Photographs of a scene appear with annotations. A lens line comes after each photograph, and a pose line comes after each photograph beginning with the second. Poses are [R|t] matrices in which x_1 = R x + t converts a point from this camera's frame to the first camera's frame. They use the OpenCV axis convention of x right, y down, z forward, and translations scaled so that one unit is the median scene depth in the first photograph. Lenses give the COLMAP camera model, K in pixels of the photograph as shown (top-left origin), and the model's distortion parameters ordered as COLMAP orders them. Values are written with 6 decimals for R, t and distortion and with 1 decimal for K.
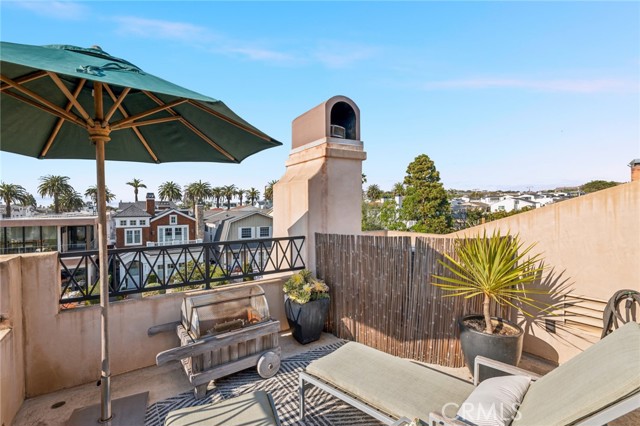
lens RADIAL K [[294.0, 0, 321.3], [0, 294.0, 213.7], [0, 0, 1]] dist [0.001397, -0.000976]
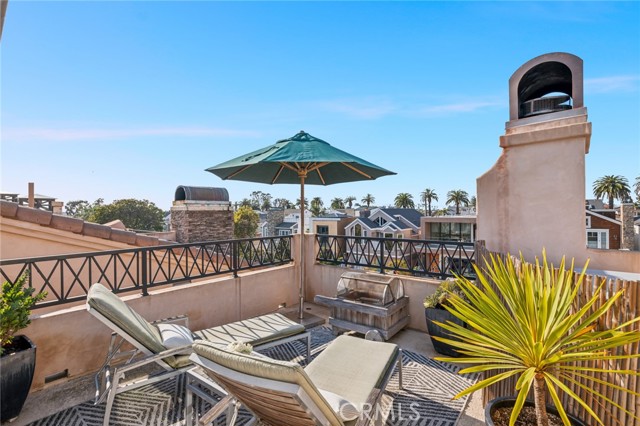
lens RADIAL K [[294.0, 0, 320.8], [0, 294.0, 211.5], [0, 0, 1]] dist [0.001397, -0.000976]
pose [[0.292871, 0.007523, -0.956123, 0.610180], [-0.014140, 0.999894, 0.003536, -0.014373], [0.956048, 0.012484, 0.292946, 0.278506]]
